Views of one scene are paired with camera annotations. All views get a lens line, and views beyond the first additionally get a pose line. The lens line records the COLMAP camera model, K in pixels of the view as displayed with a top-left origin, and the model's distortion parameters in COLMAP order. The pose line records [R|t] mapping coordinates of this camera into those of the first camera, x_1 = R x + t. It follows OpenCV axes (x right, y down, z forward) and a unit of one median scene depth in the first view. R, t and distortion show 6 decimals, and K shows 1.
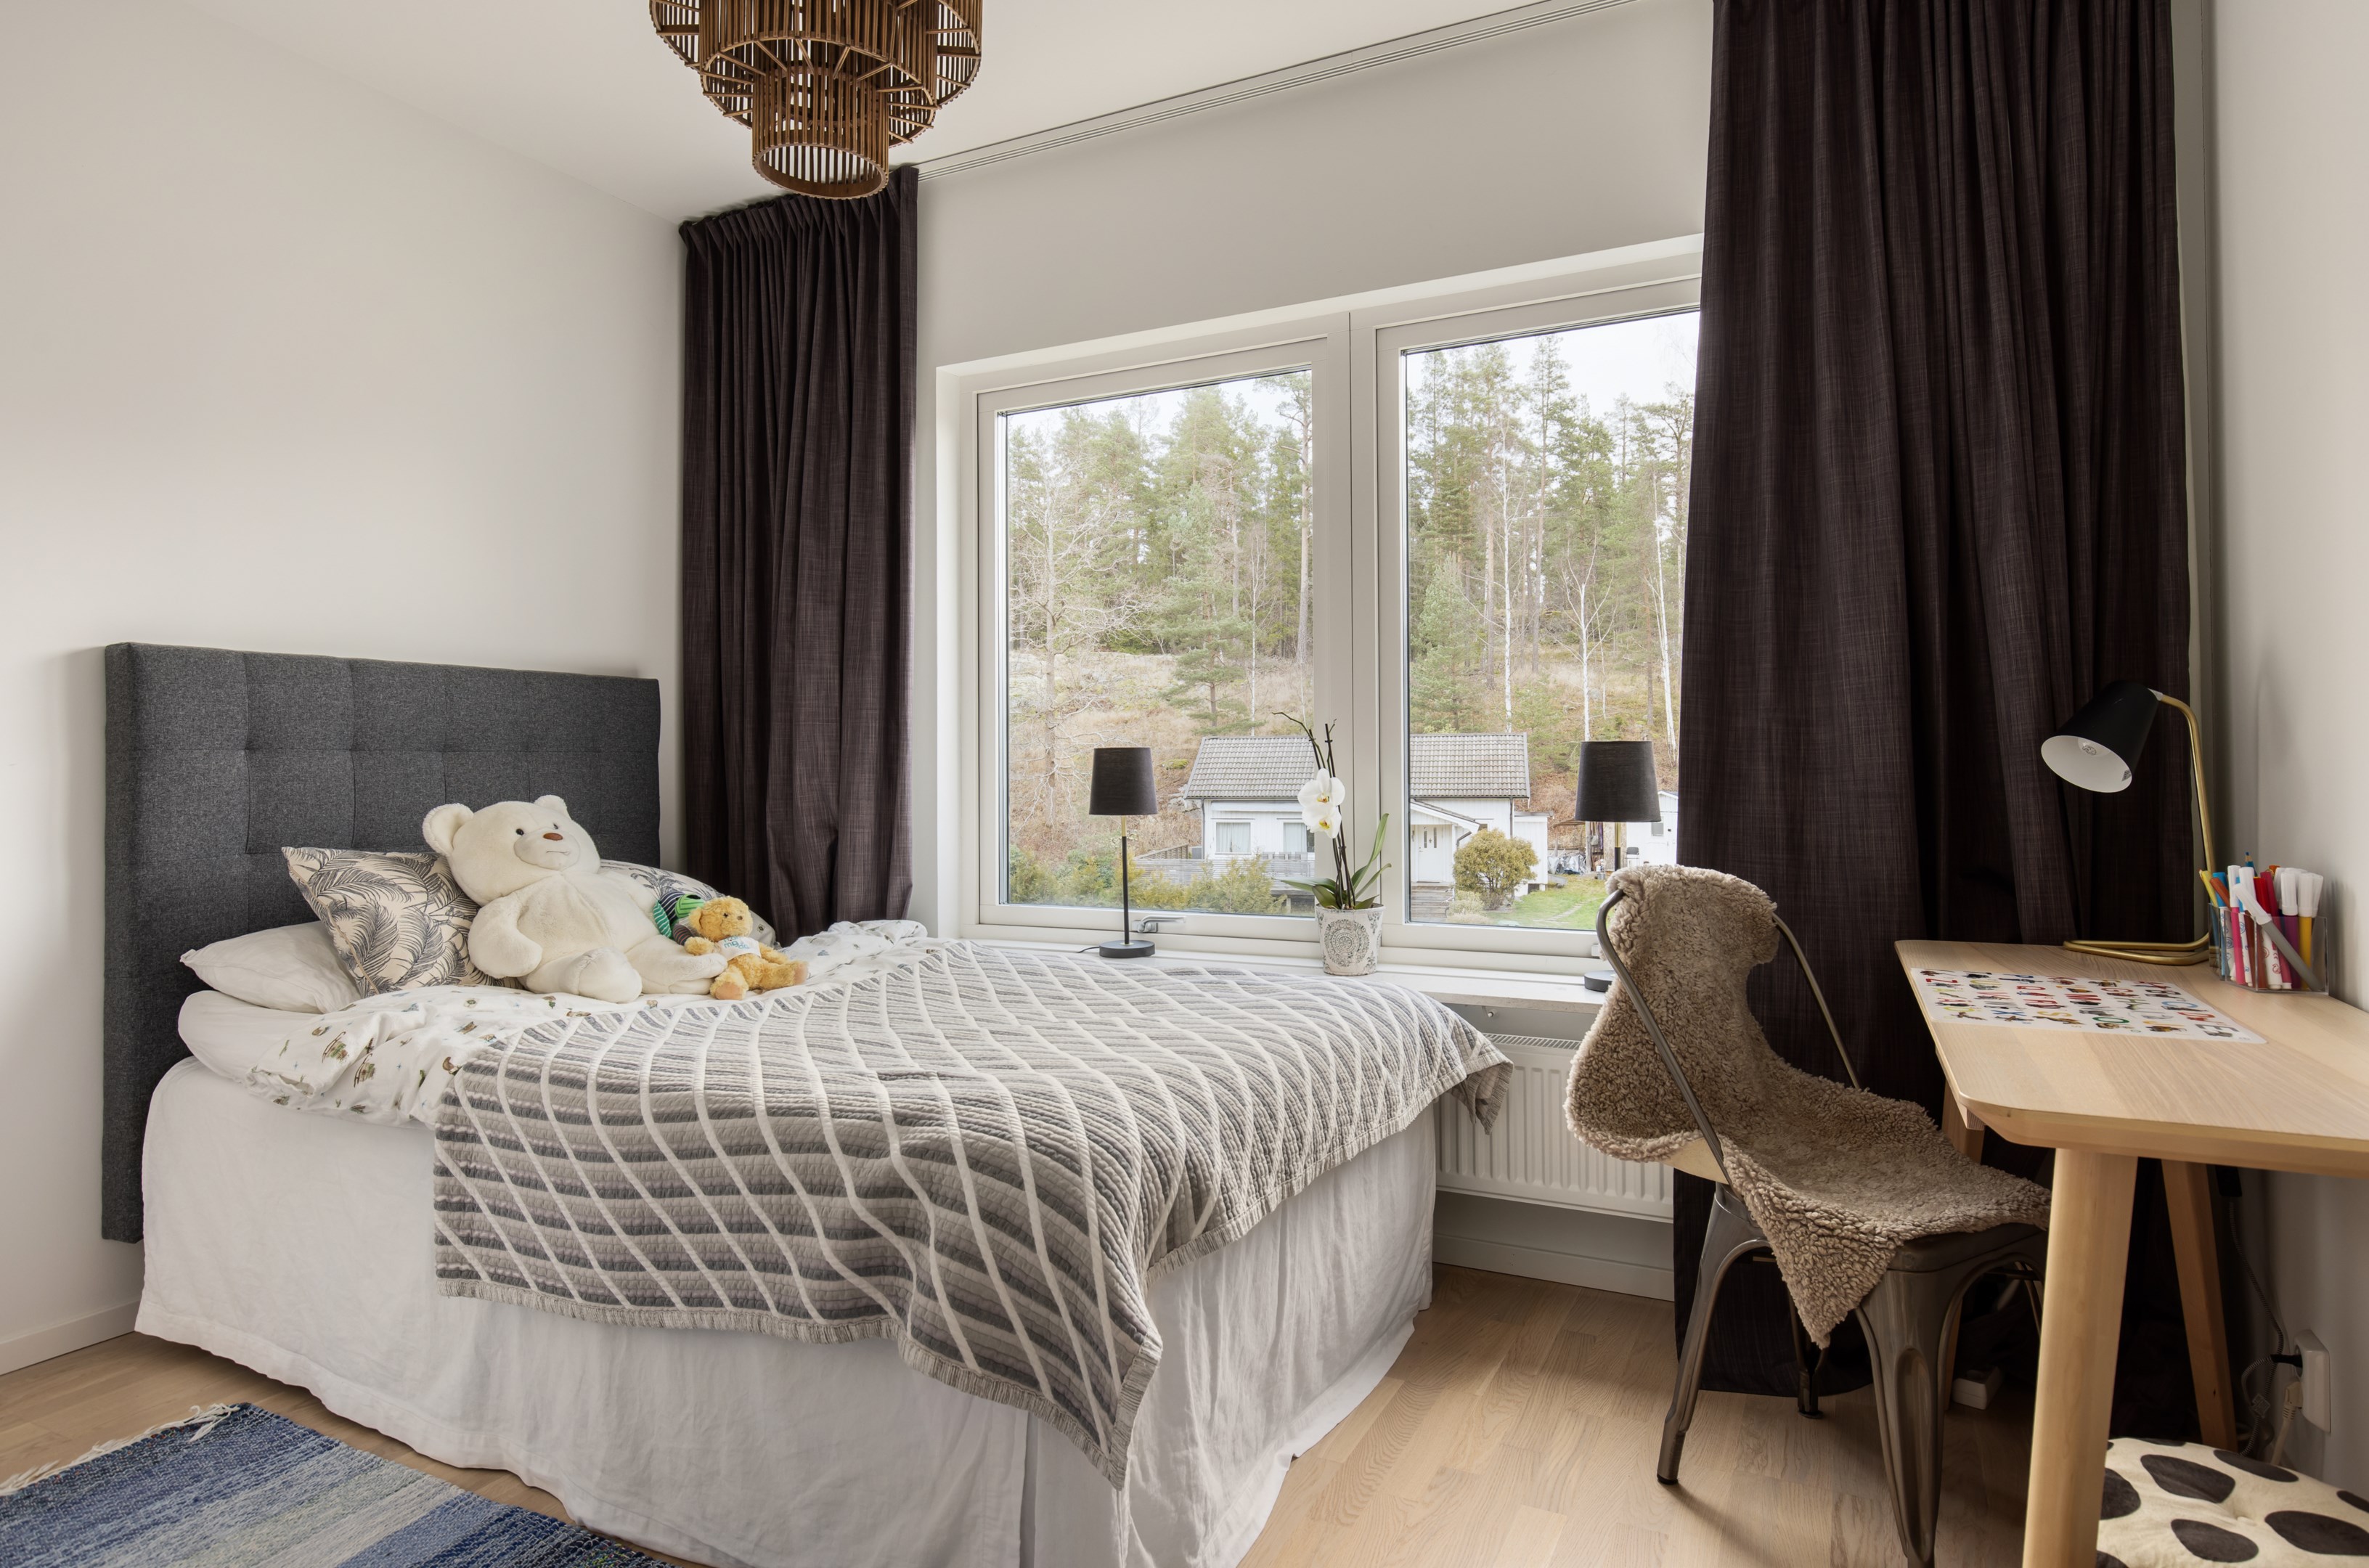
lens RADIAL K [[1303.6, 0, 1176.7], [0, 1303.6, 781.0], [0, 0, 1]] dist [0.004581, -0.000182]
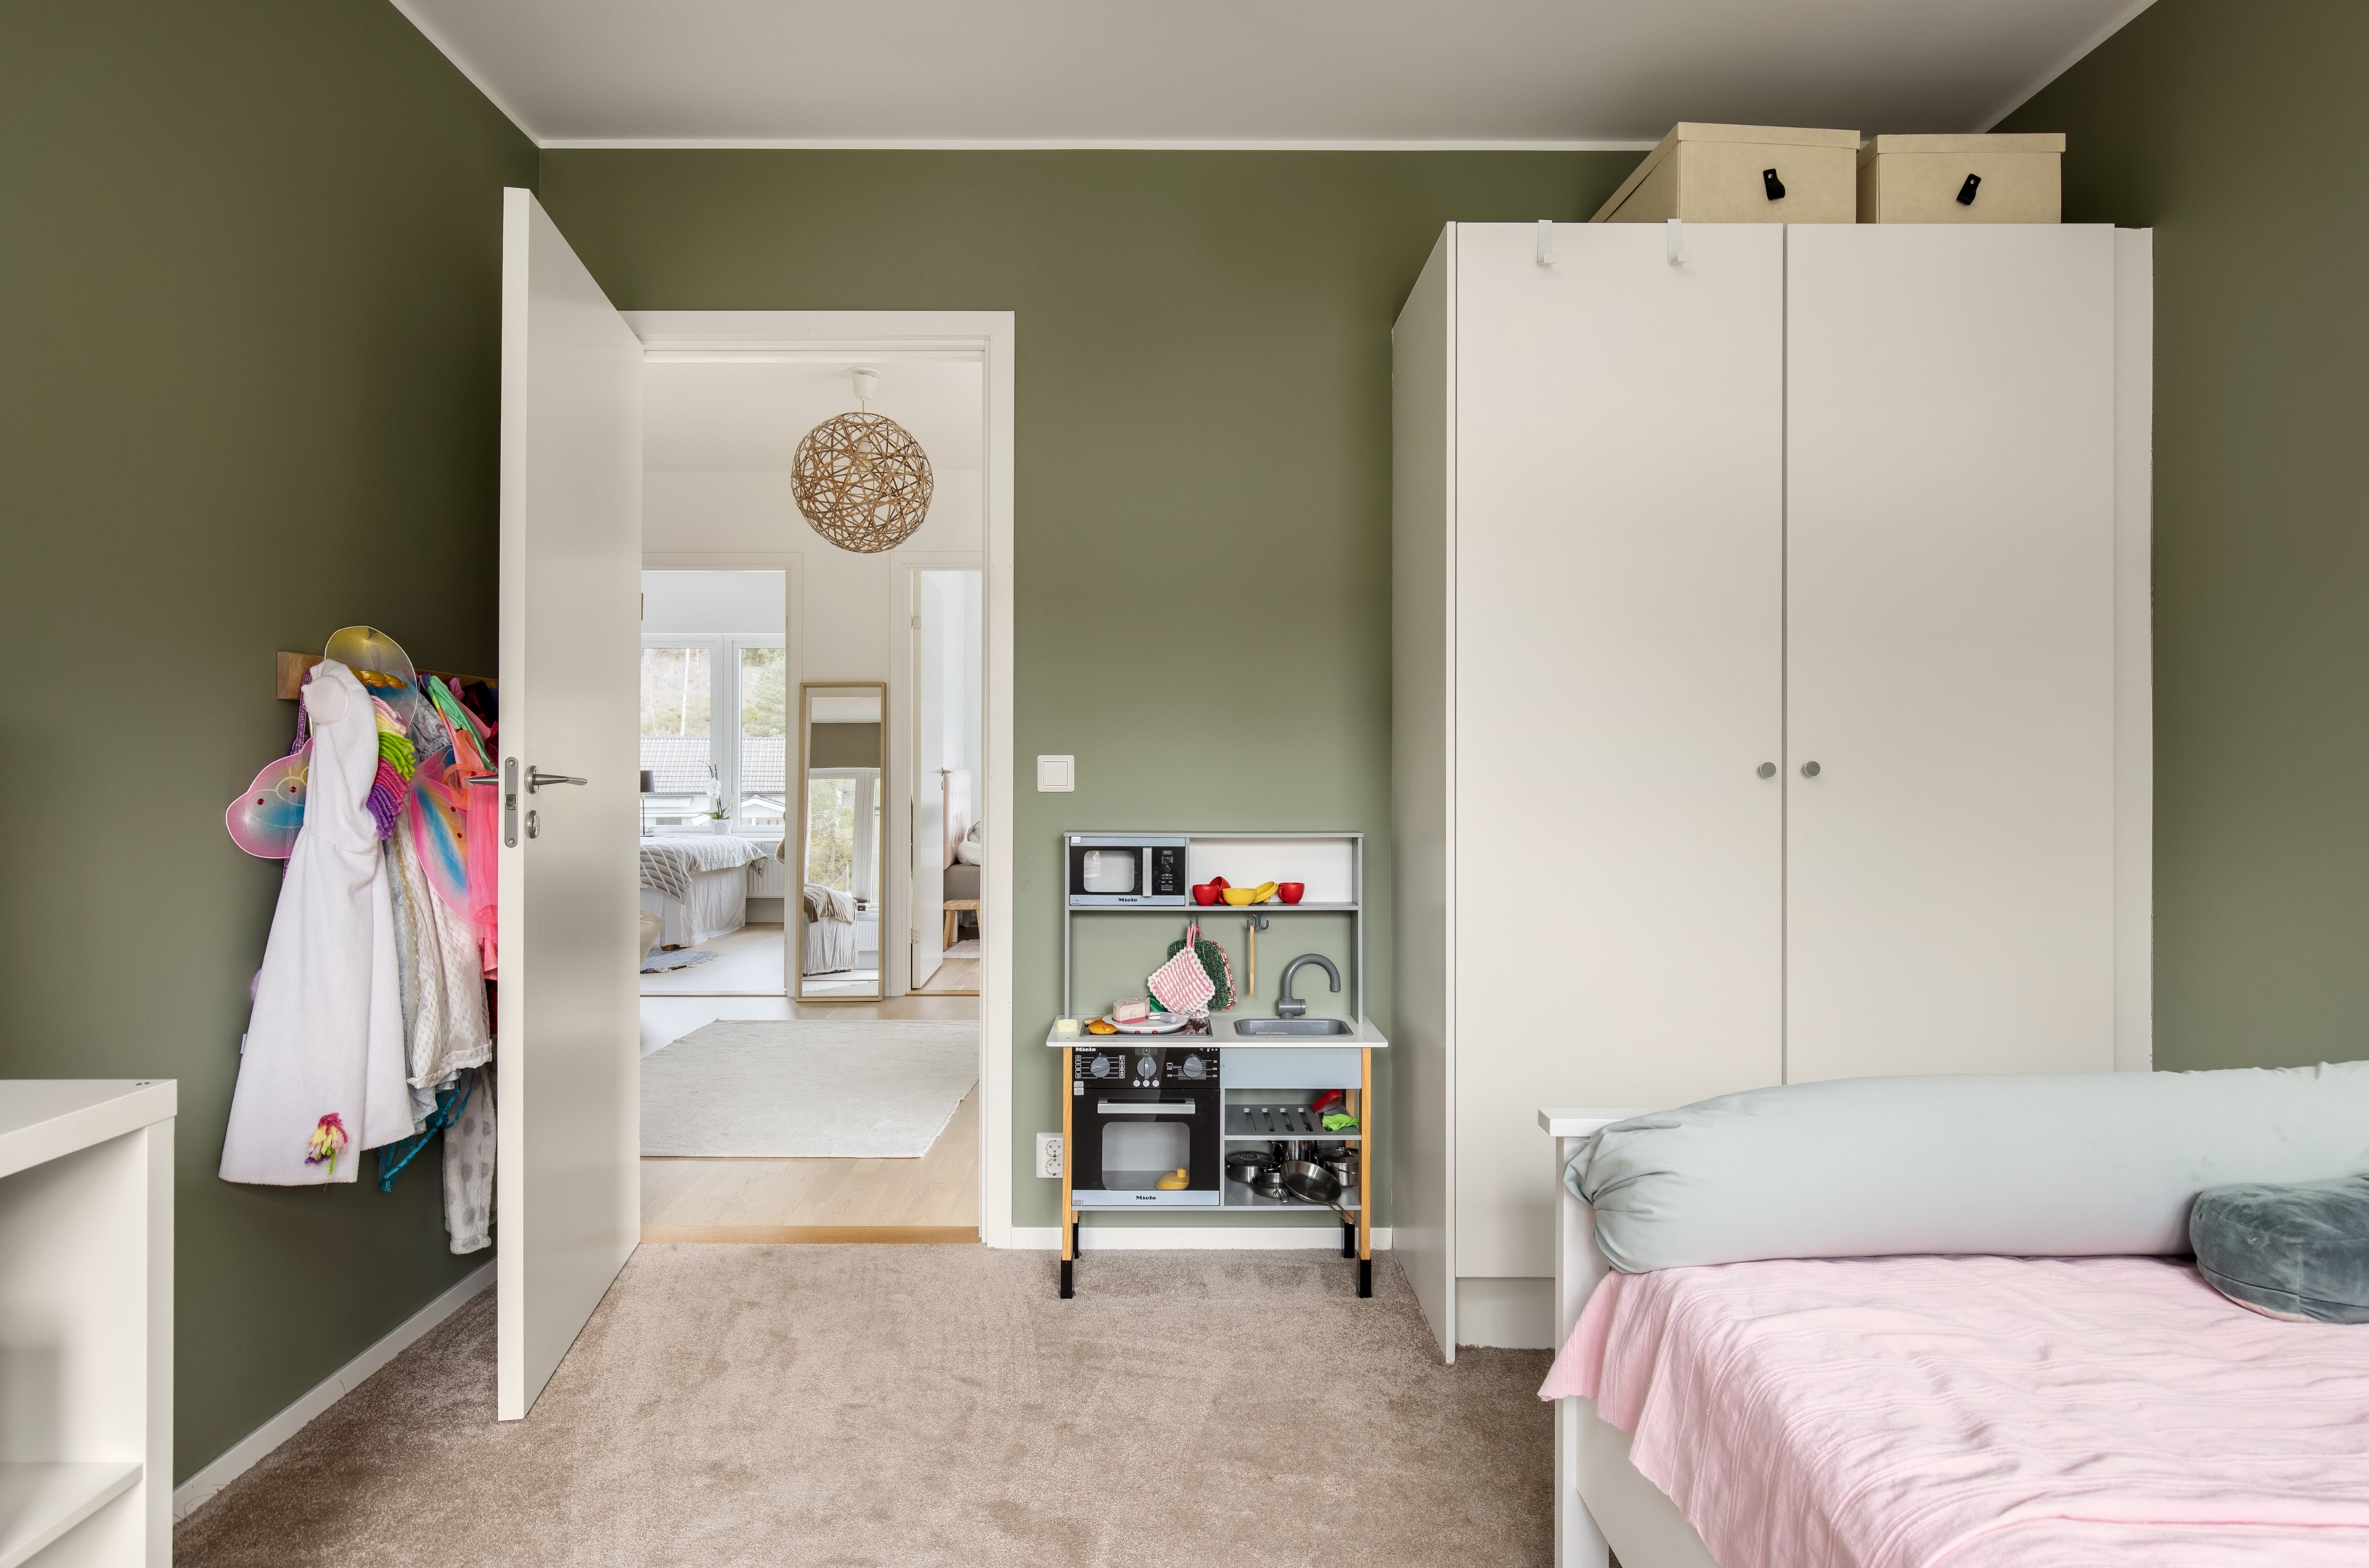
lens RADIAL K [[1318.8, 0, 1181.8], [0, 1318.8, 778.4], [0, 0, 1]] dist [-0.000935, -0.001098]
pose [[0.886227, 0.006555, 0.463204, -0.456660], [-0.010174, 0.999934, 0.005315, -0.044631], [-0.463139, -0.009423, 0.886236, -2.978818]]
